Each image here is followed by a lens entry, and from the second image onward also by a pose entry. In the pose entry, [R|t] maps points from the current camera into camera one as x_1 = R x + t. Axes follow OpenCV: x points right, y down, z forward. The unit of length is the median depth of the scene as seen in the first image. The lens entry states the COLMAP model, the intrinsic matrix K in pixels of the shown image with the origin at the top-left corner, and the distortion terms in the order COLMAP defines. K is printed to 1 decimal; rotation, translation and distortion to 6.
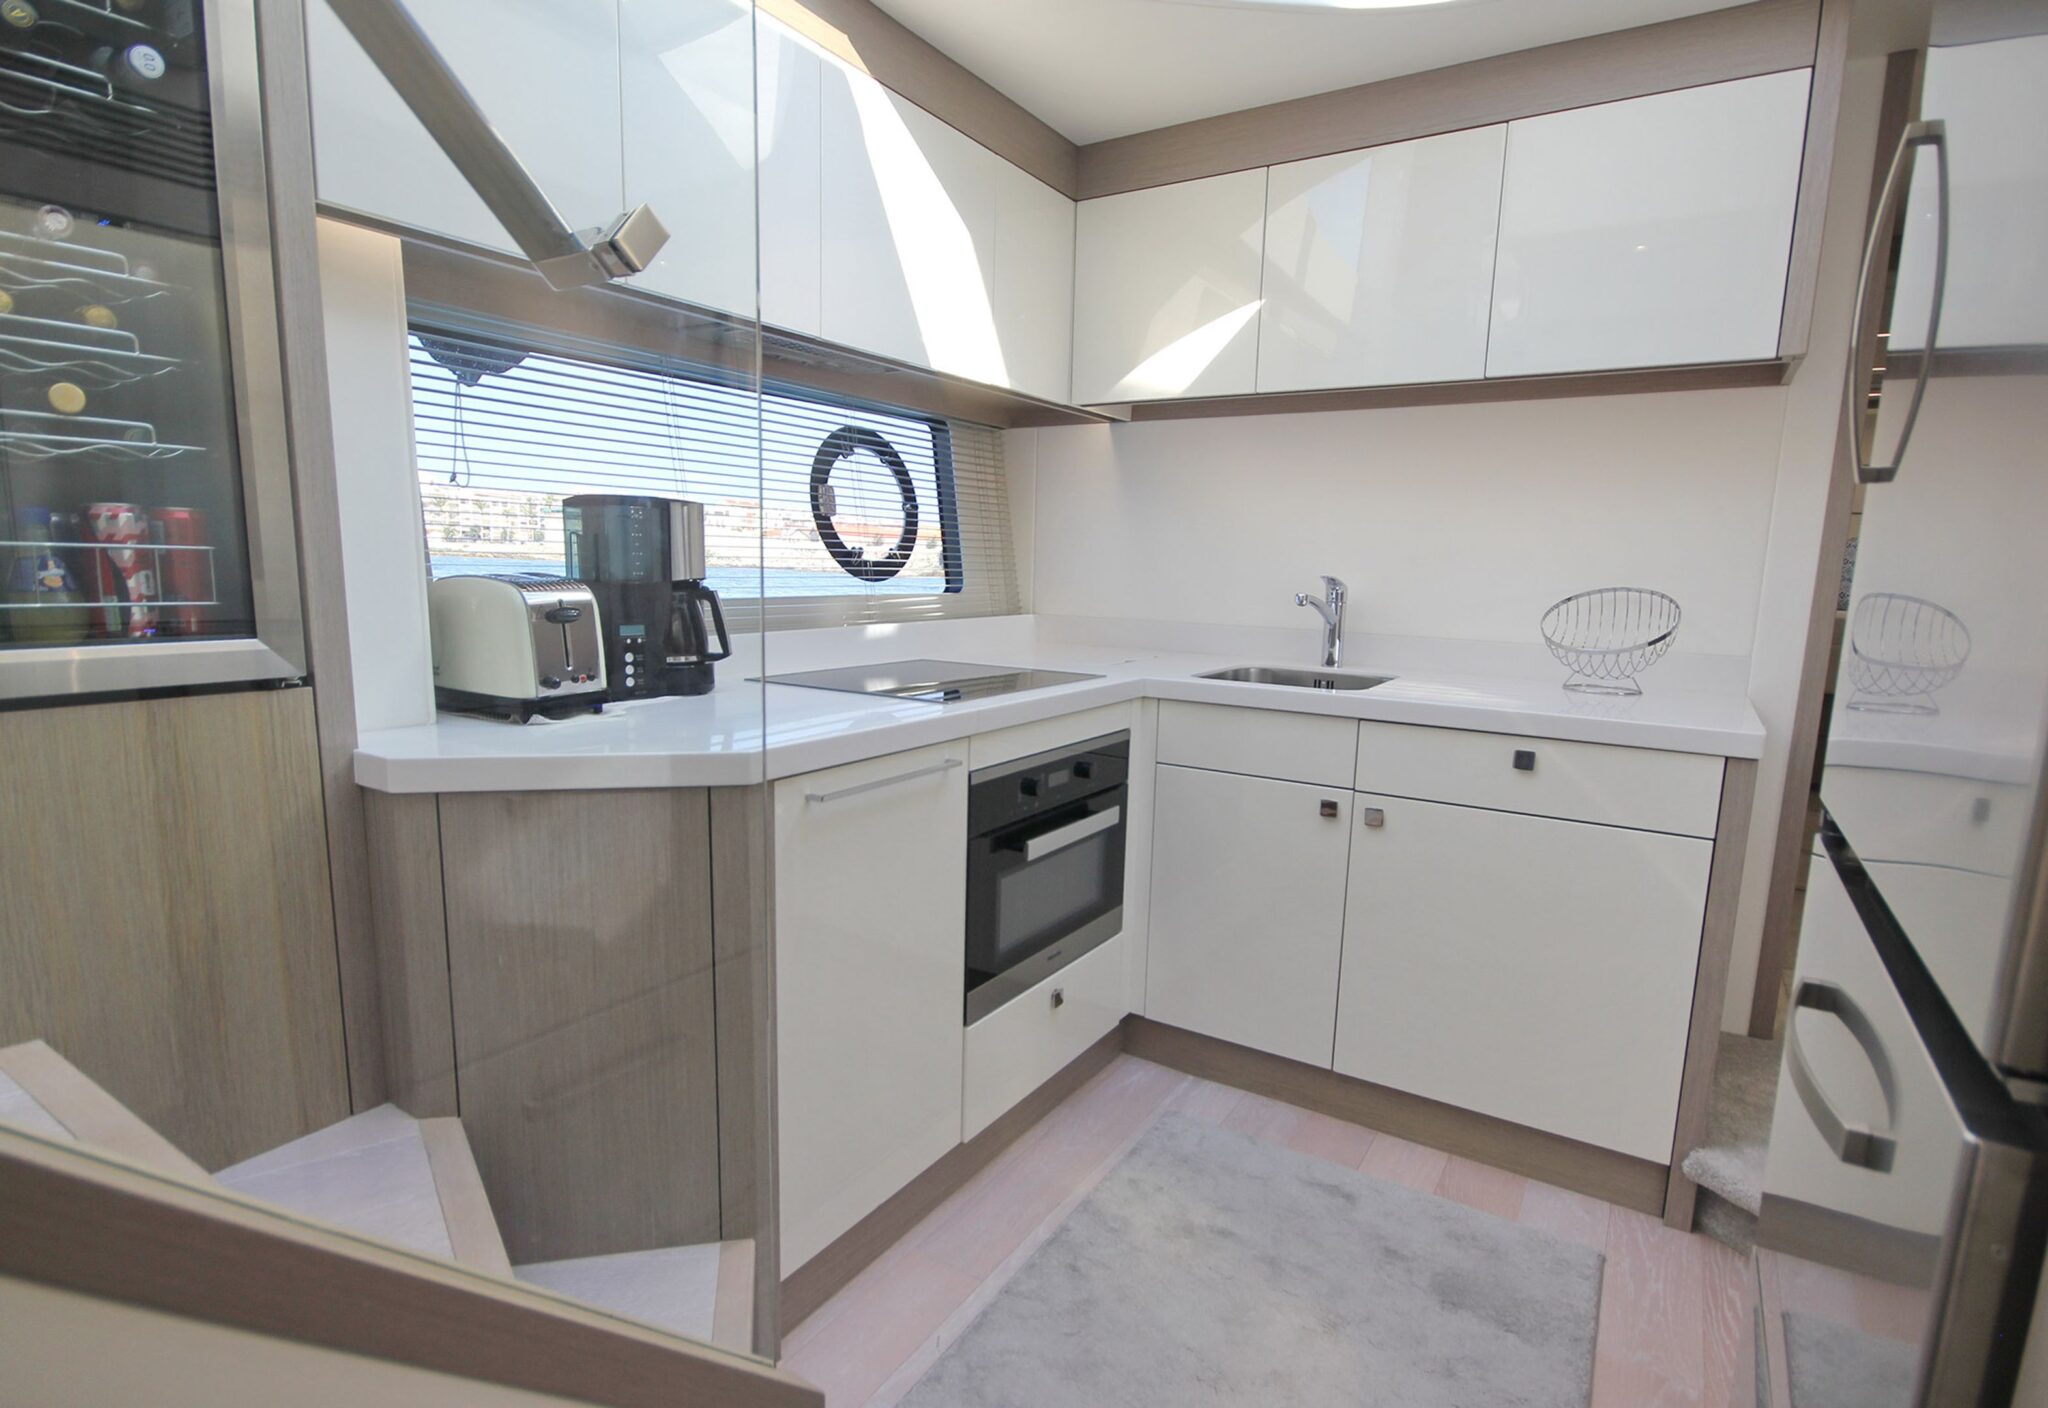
lens RADIAL K [[1022.8, 0, 1024.0], [0, 1022.8, 704.0], [0, 0, 1]] dist [0.018415, 0.000191]
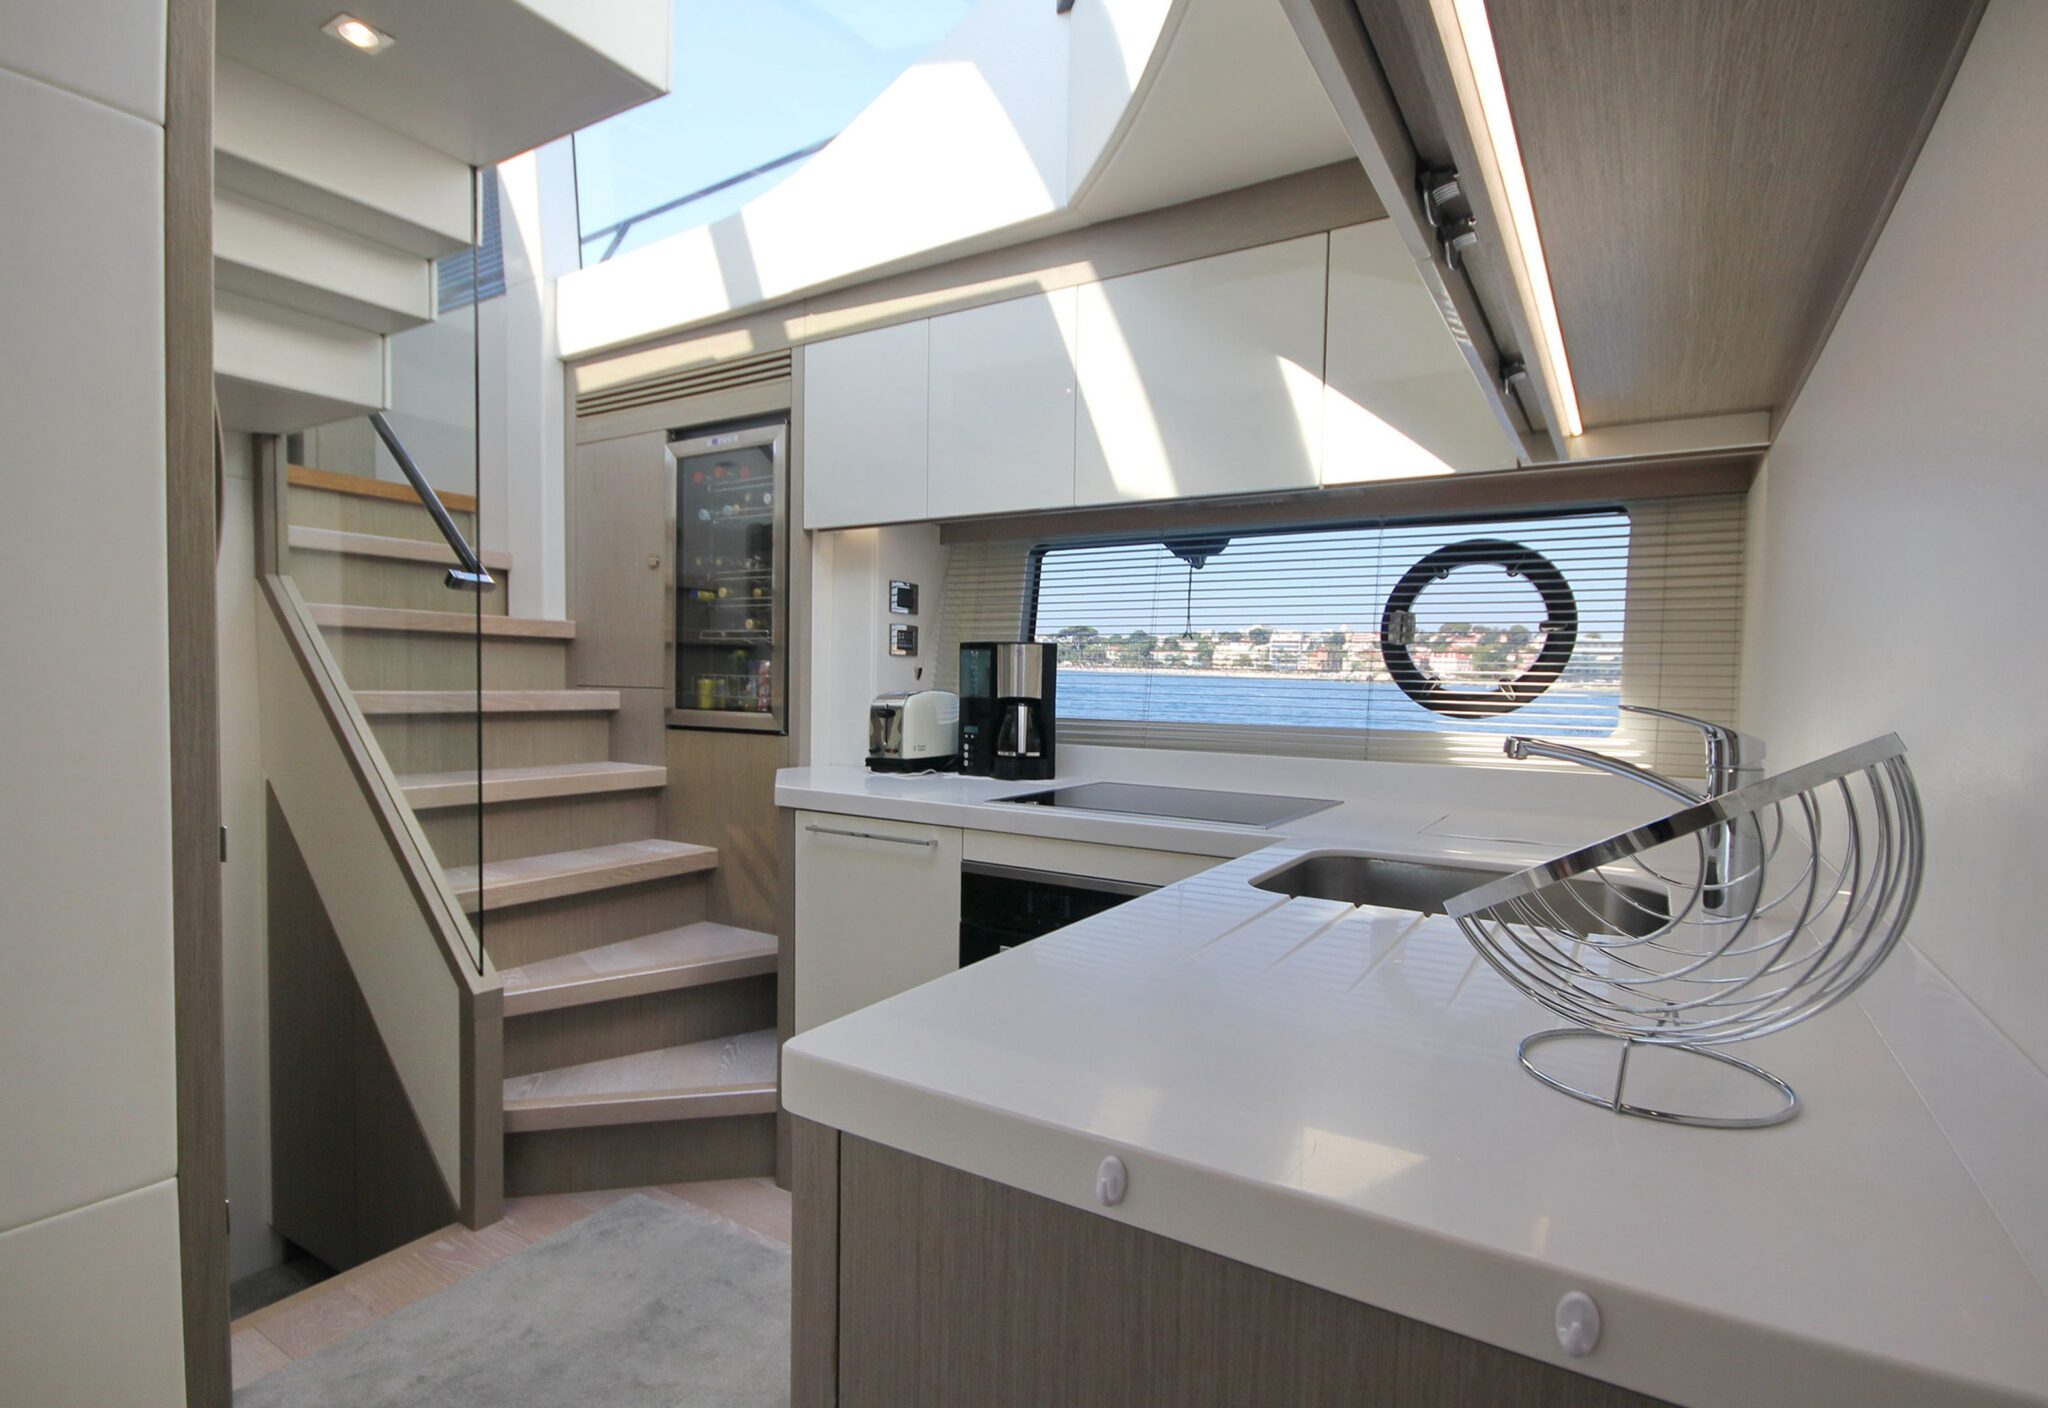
lens RADIAL K [[1022.8, 0, 1024.0], [0, 1022.8, 704.0], [0, 0, 1]] dist [0.018415, 0.000191]
pose [[0.062817, 0.010590, -0.997969, 0.906053], [-0.158464, 0.987365, 0.000503, -0.097407], [0.985364, 0.158110, 0.063702, 0.773327]]
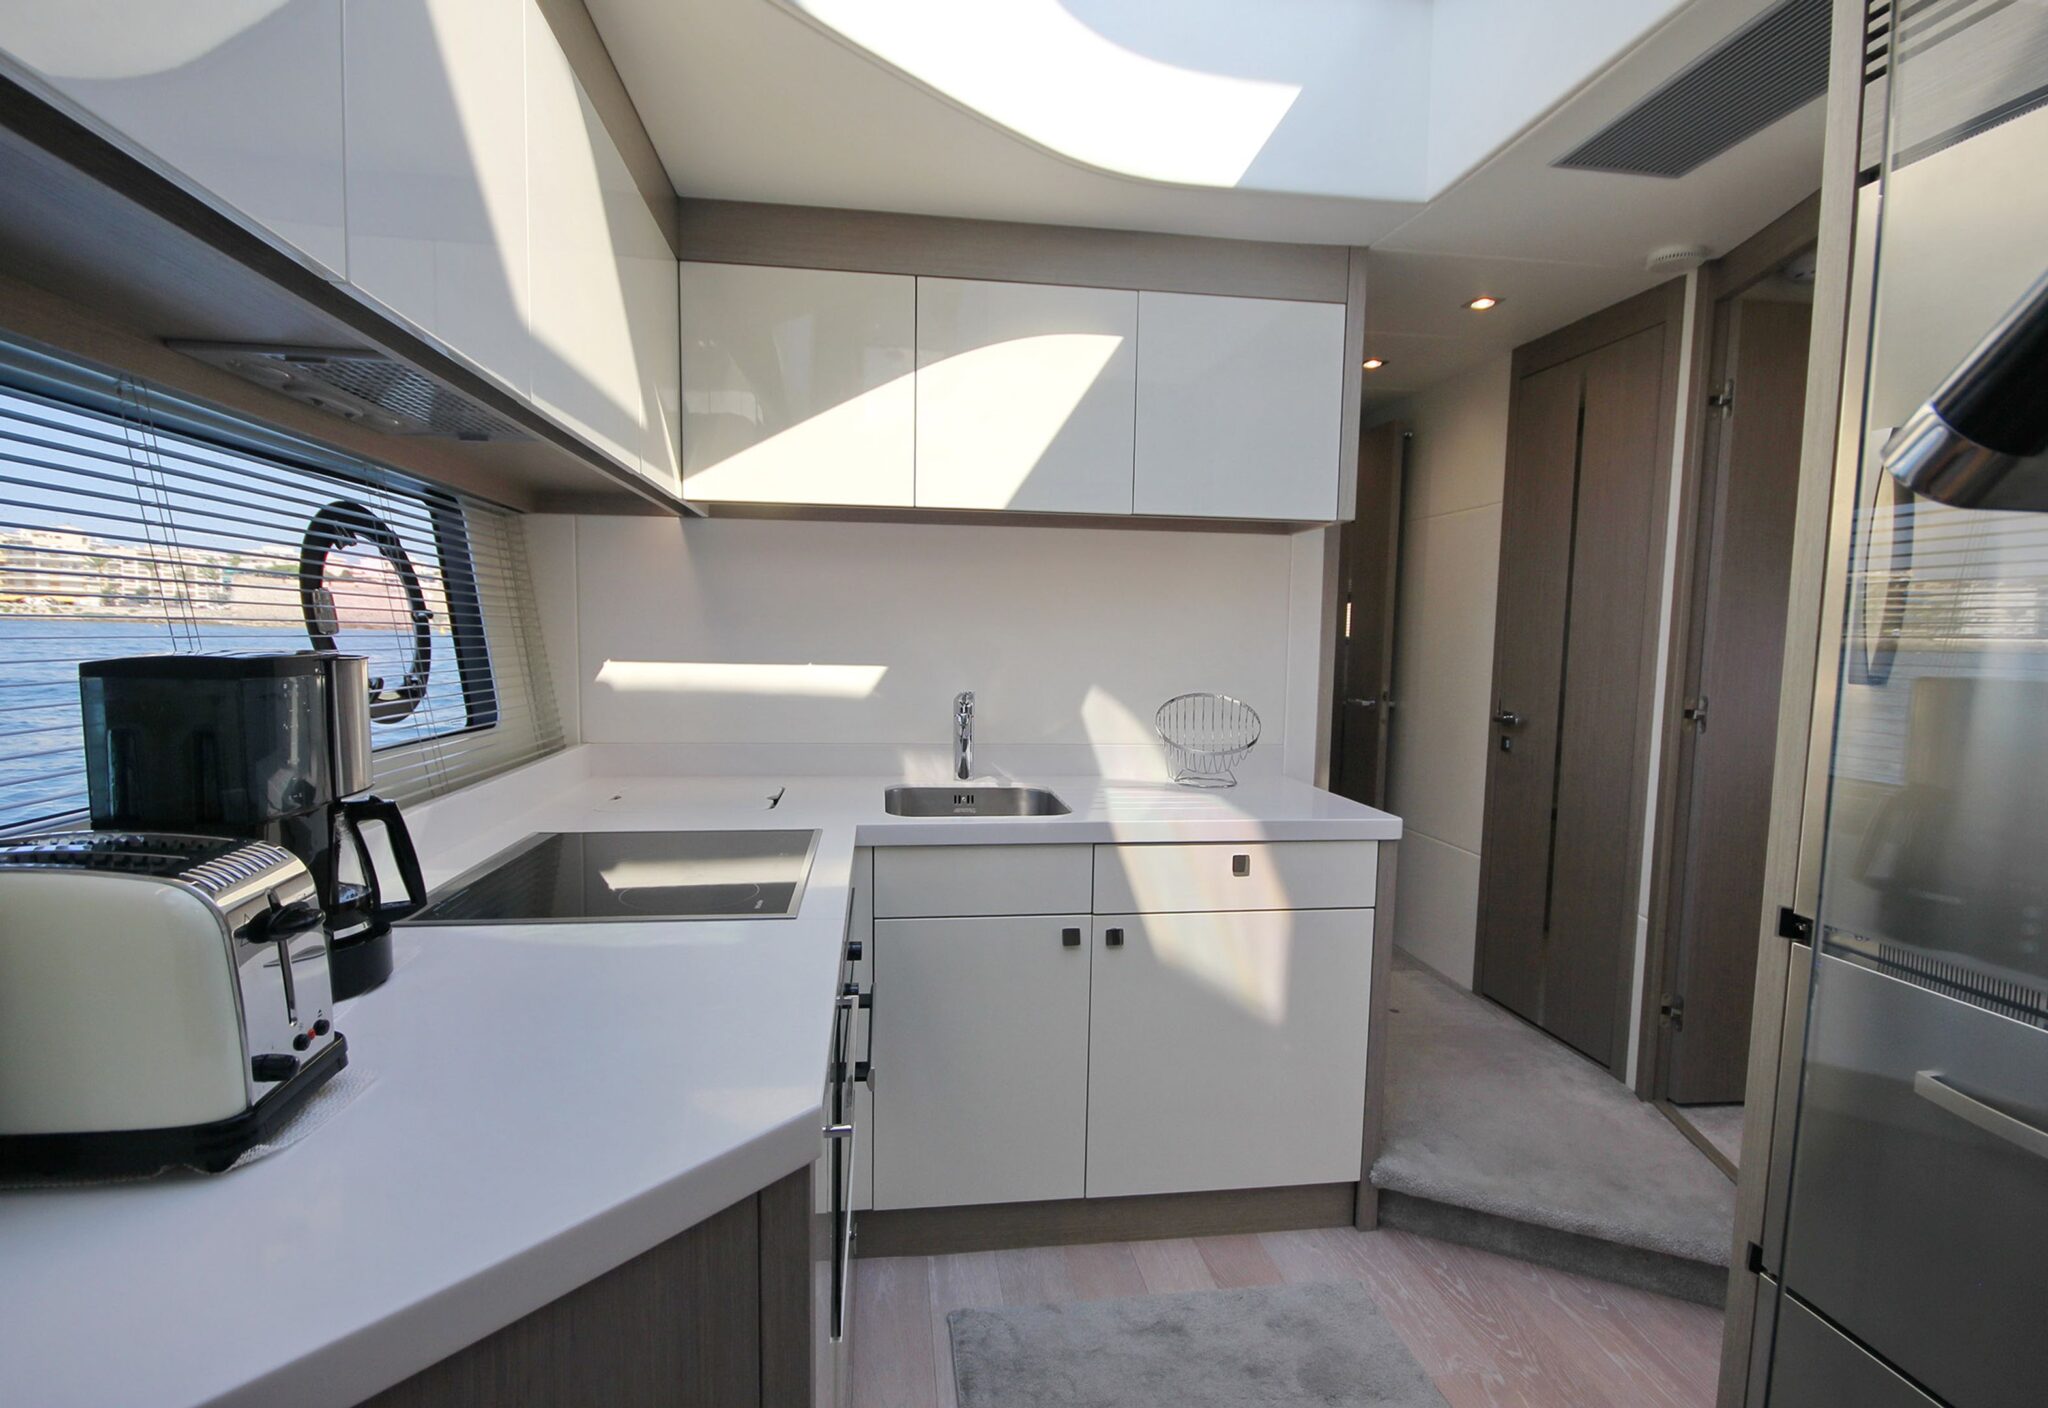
lens RADIAL K [[978.4, 0, 1021.0], [0, 978.4, 720.3], [0, 0, 1]] dist [0.011189, -0.000020]
pose [[0.771657, -0.065820, 0.632624, -0.319562], [0.092767, 0.995642, -0.009565, -0.099943], [-0.629237, 0.066068, 0.774400, 0.275857]]
